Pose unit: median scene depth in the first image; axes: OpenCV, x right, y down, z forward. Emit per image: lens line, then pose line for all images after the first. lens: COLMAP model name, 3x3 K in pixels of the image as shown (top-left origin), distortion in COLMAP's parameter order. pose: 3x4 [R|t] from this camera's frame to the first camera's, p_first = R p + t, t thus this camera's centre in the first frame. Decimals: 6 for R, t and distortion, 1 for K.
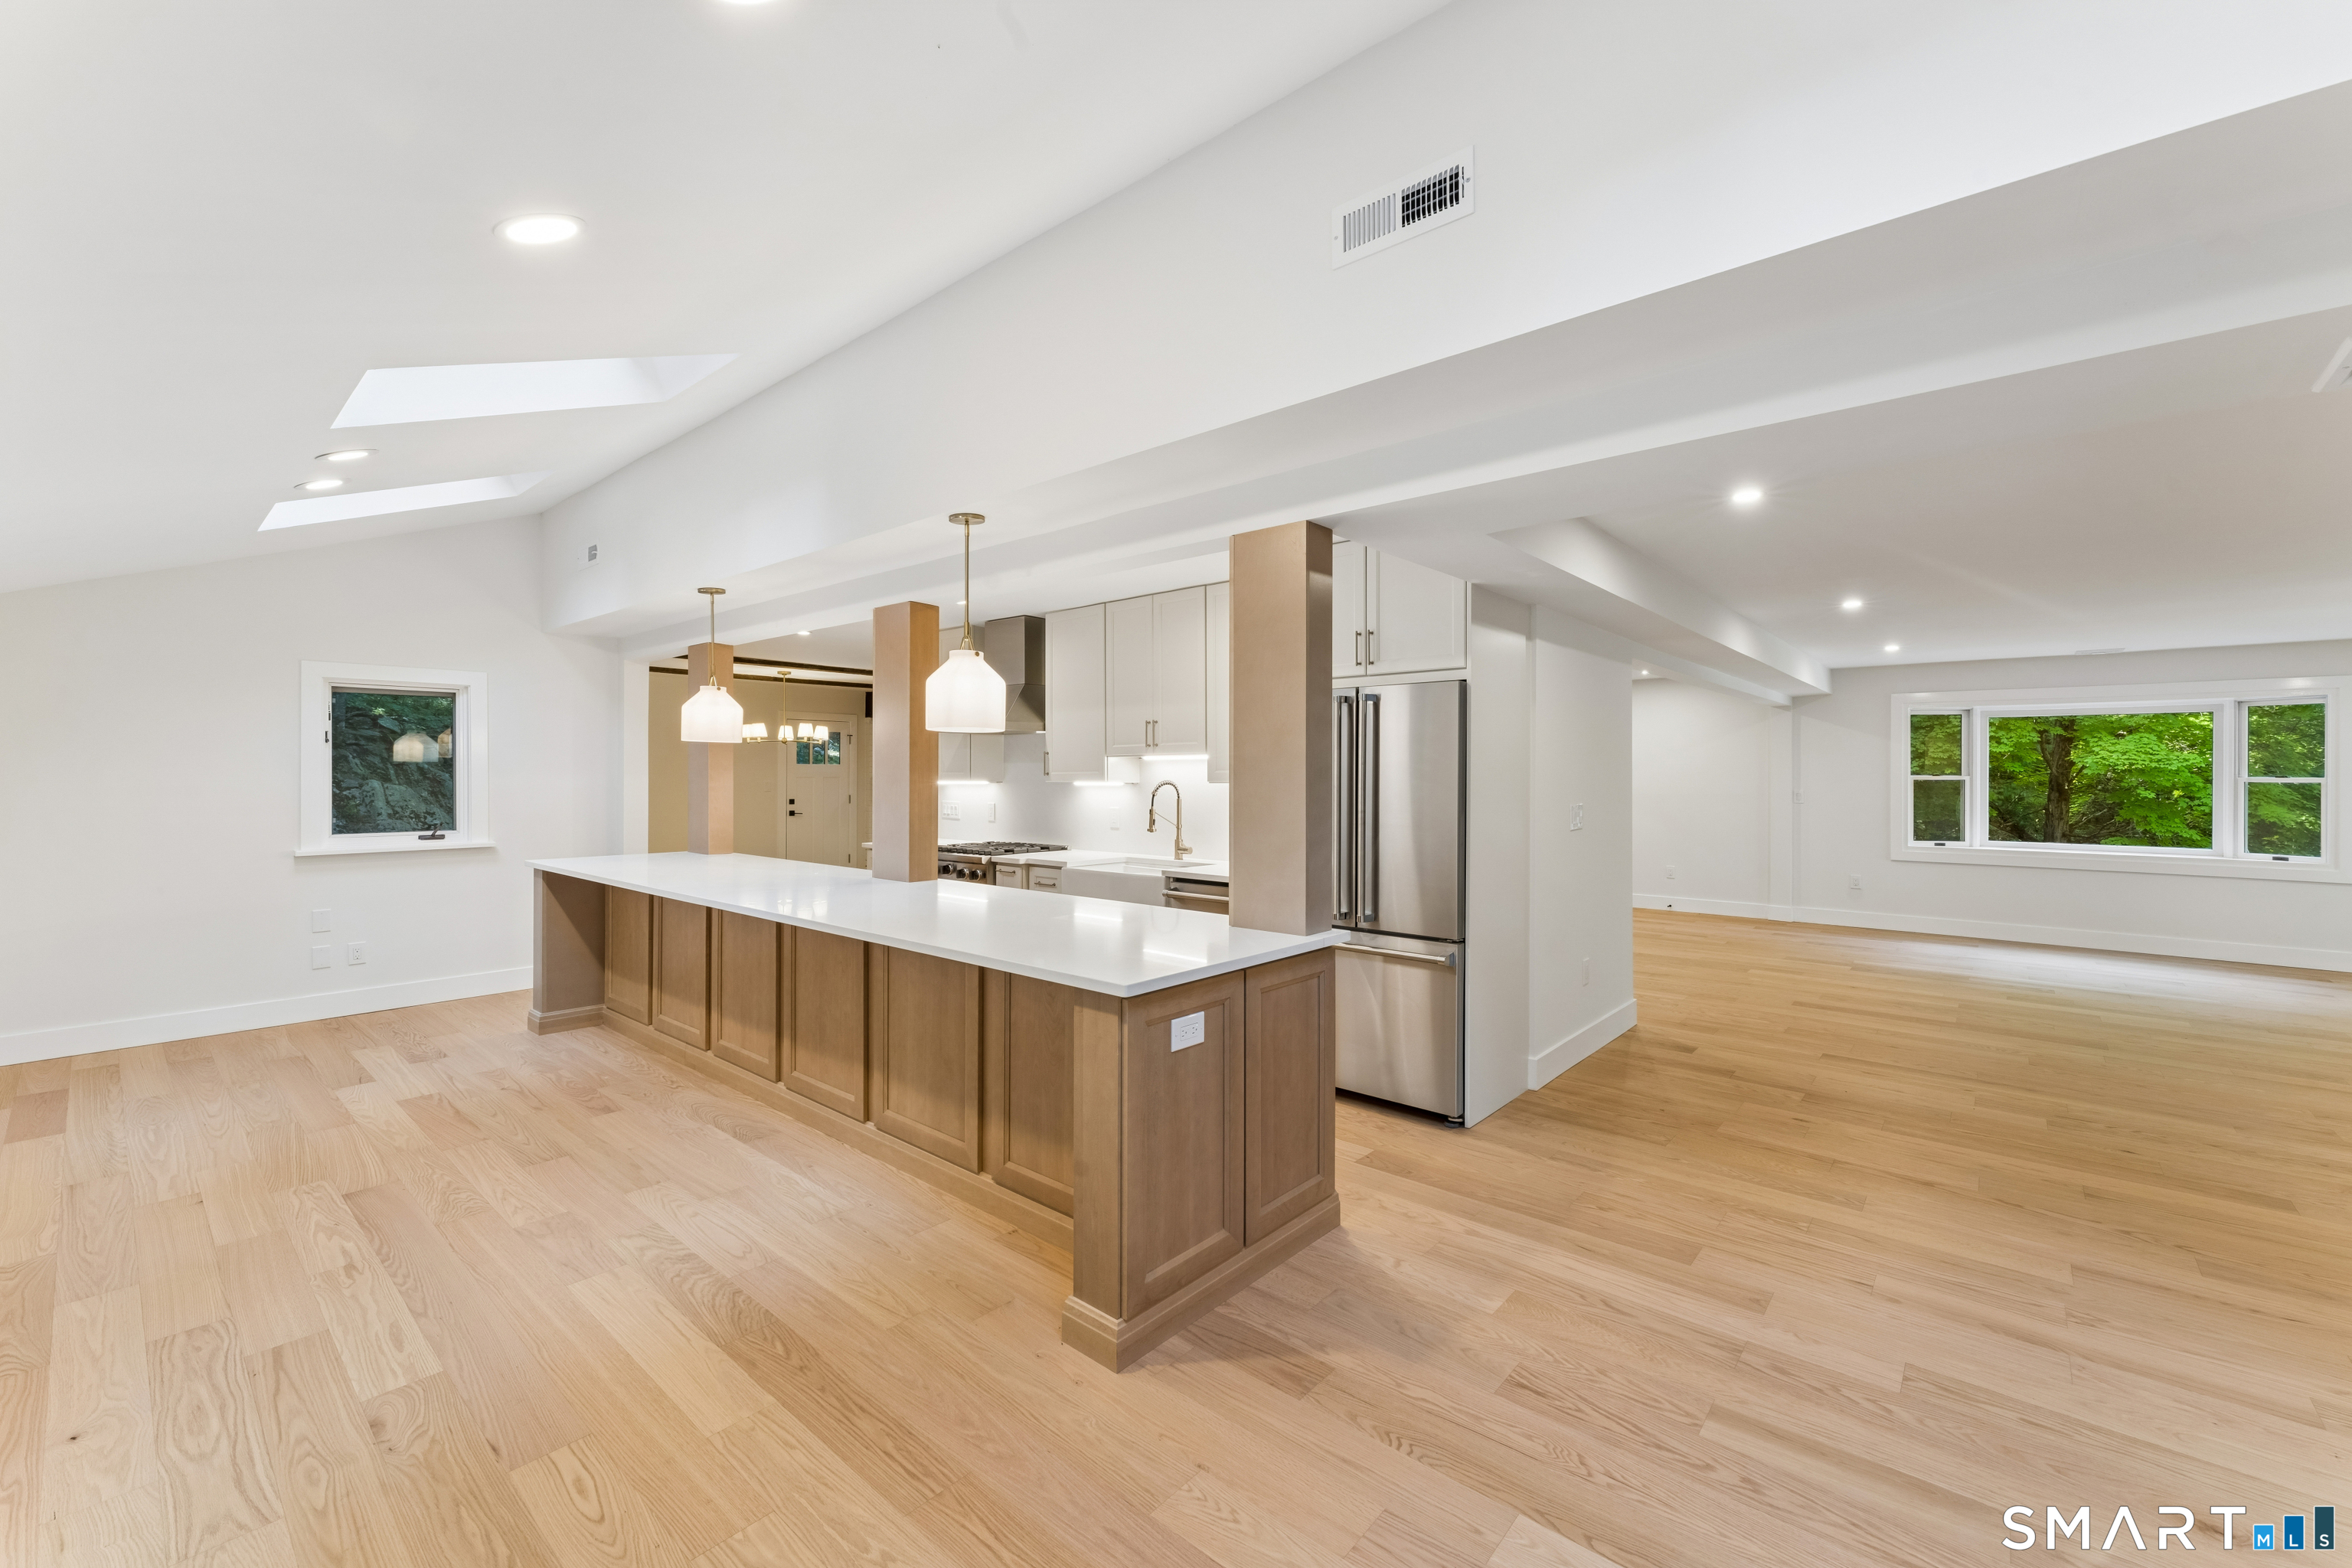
lens RADIAL K [[949.0, 0, 1175.9], [0, 949.0, 761.9], [0, 0, 1]] dist [-0.002963, -0.000298]
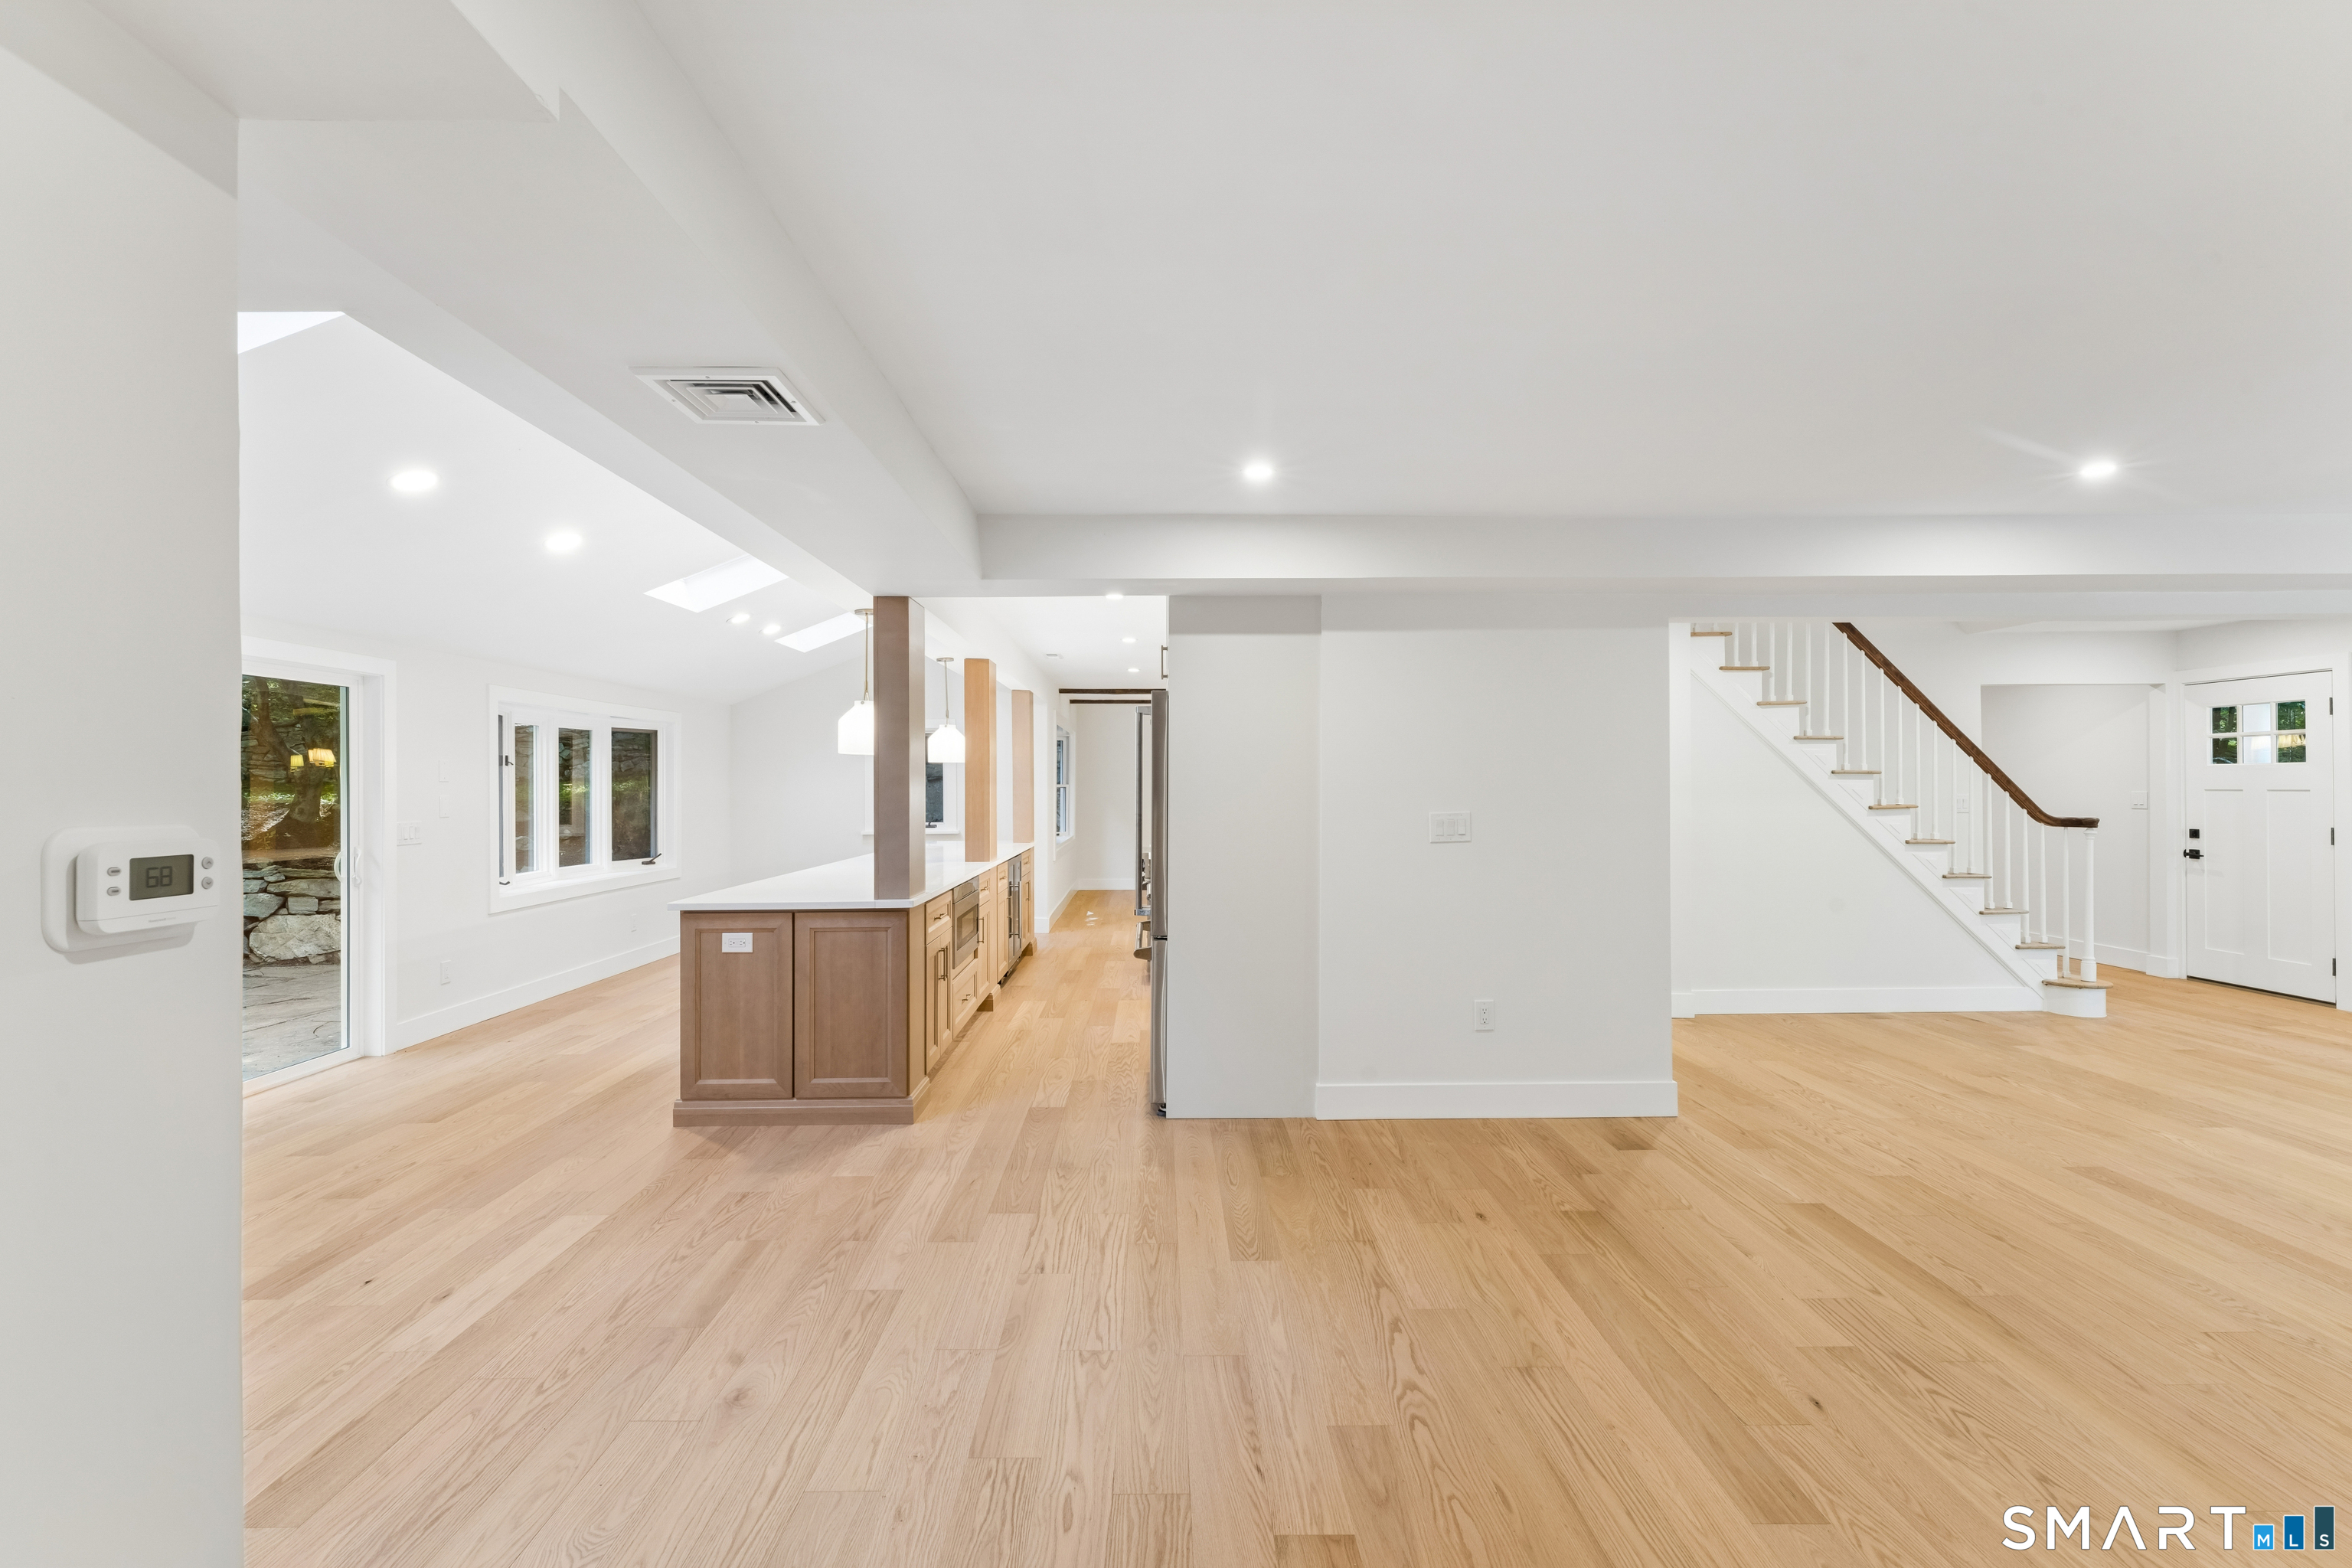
lens RADIAL K [[1038.9, 0, 1170.5], [0, 1038.9, 760.2], [0, 0, 1]] dist [-0.004878, -0.000550]
pose [[0.669722, -0.018191, -0.742389, 0.640842], [0.015924, 0.999822, -0.010134, 0.002115], [0.742441, -0.005035, 0.669893, 0.131362]]
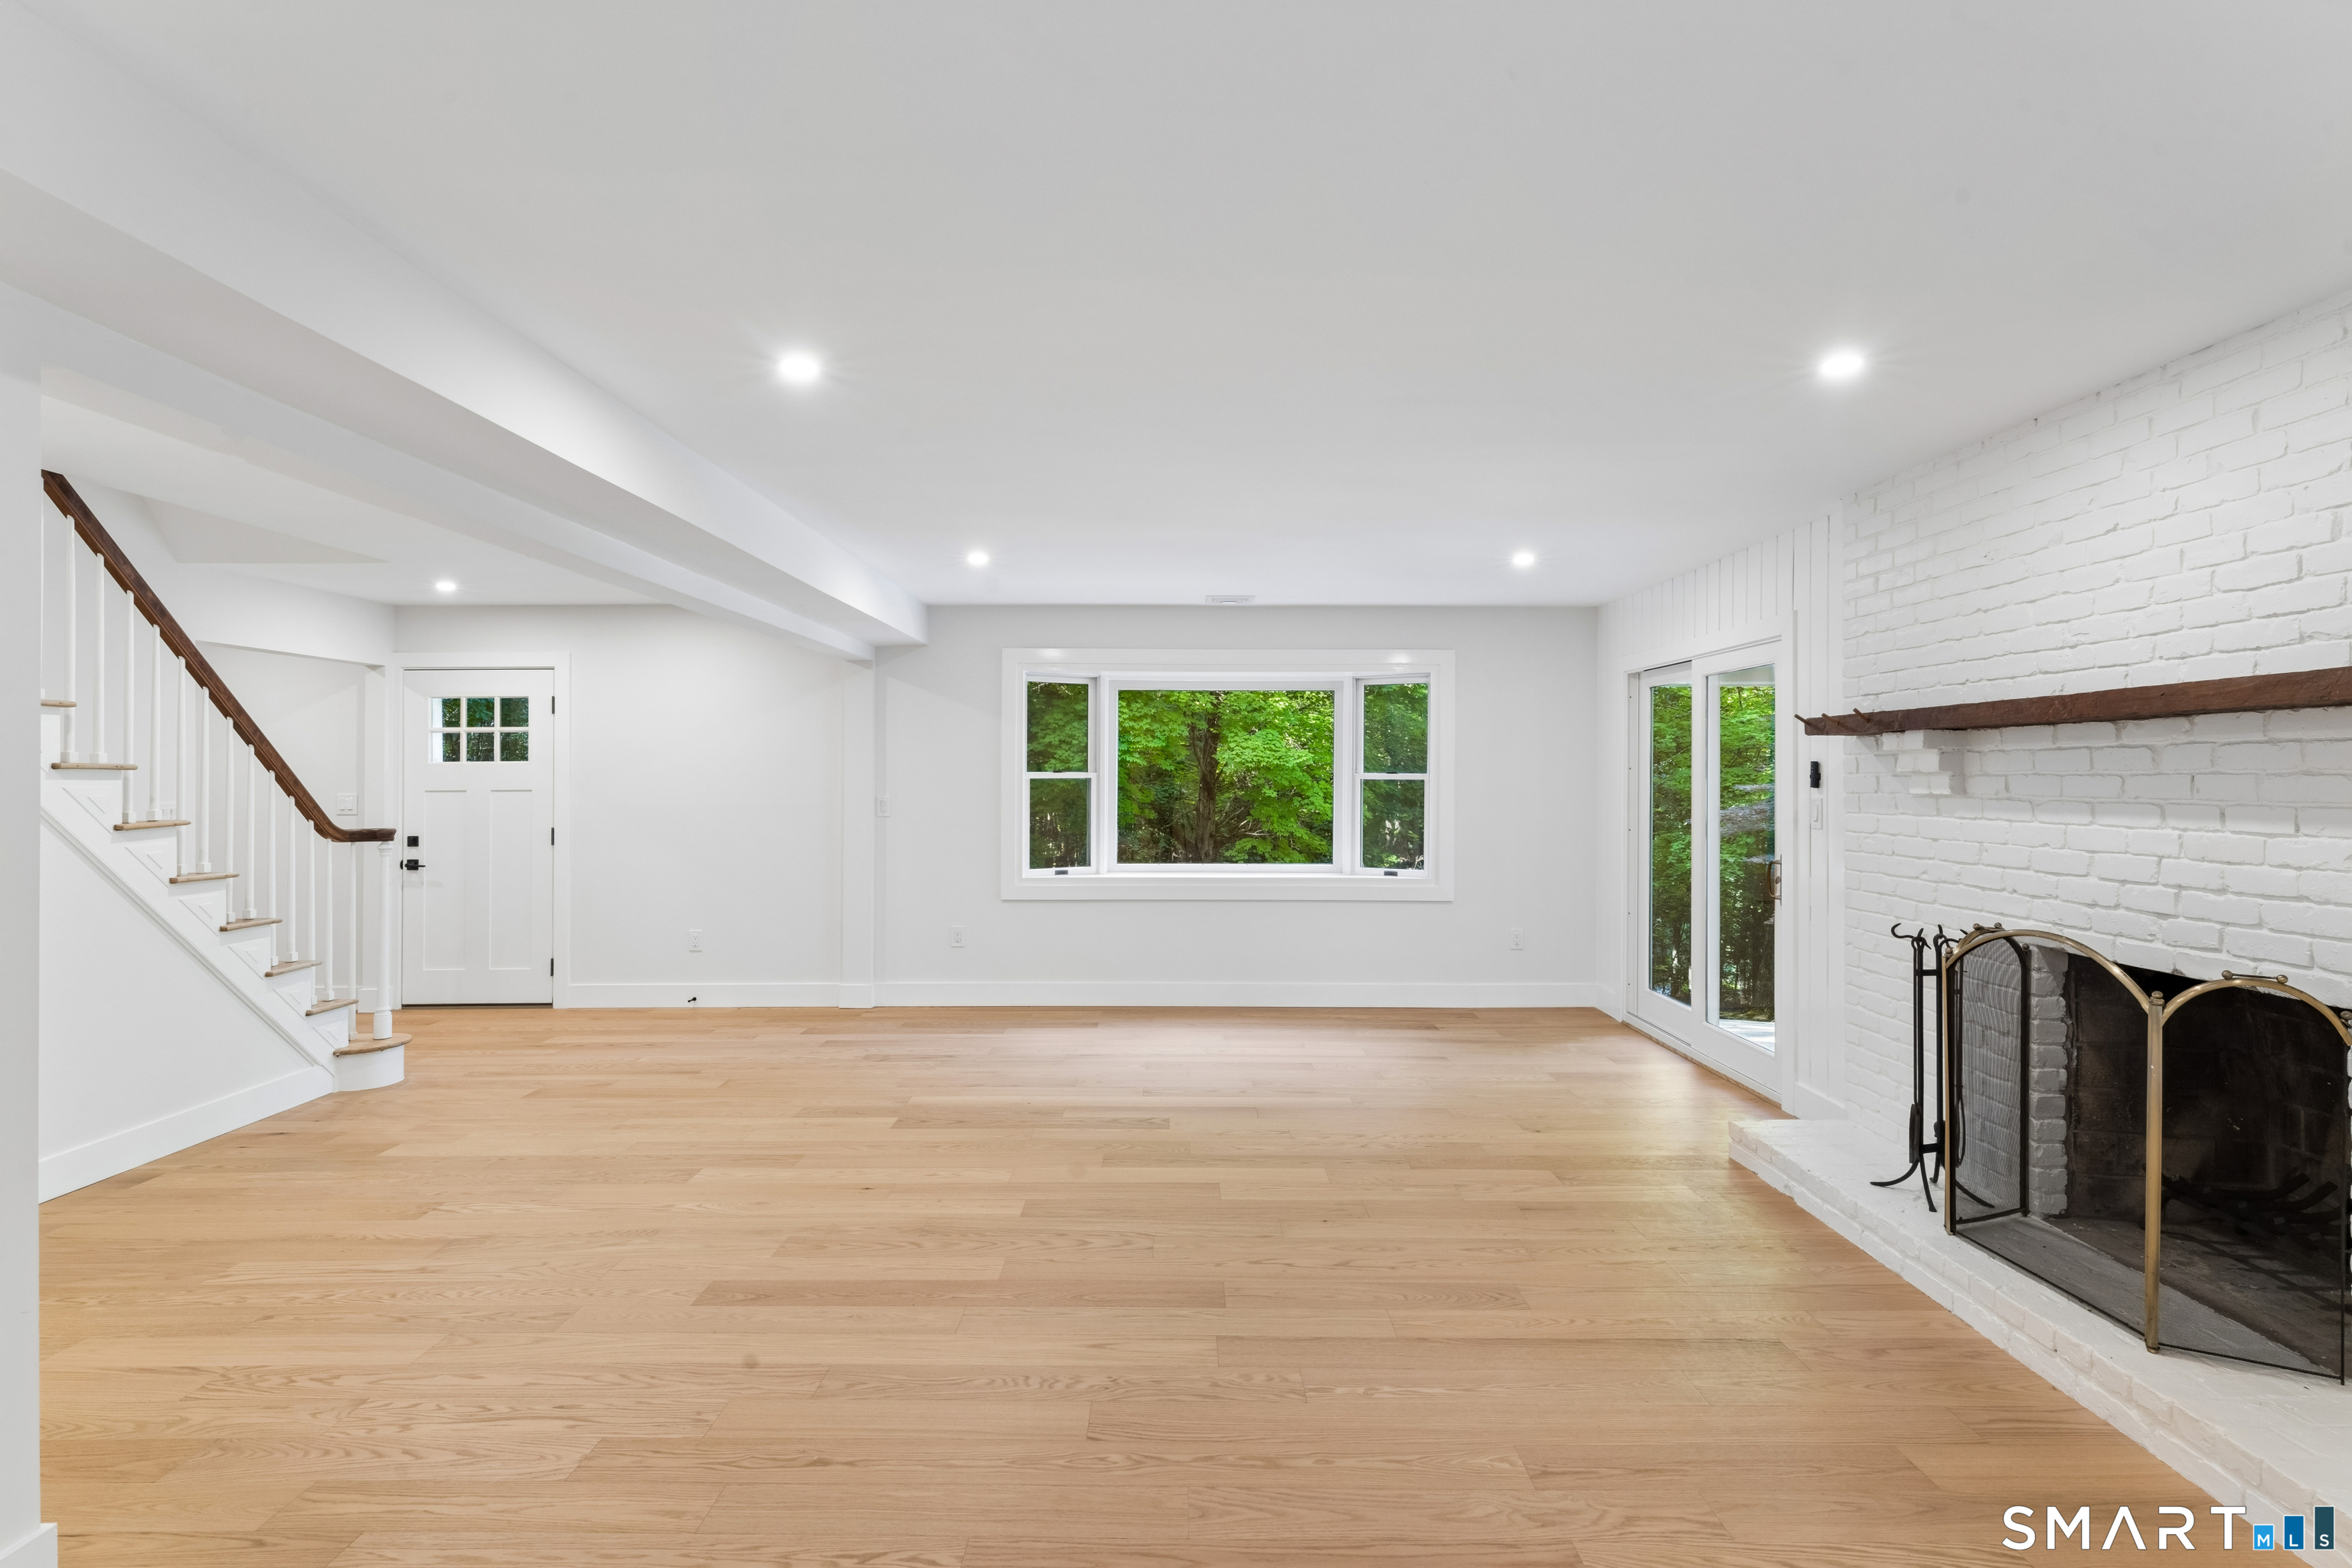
lens RADIAL K [[1139.0, 0, 1183.9], [0, 1139.0, 780.5], [0, 0, 1]] dist [0.001166, -0.002803]
pose [[0.748581, -0.006728, 0.663009, 0.396700], [-0.005311, 0.999856, 0.016144, 0.008005], [-0.663022, -0.015606, 0.748437, 0.395165]]
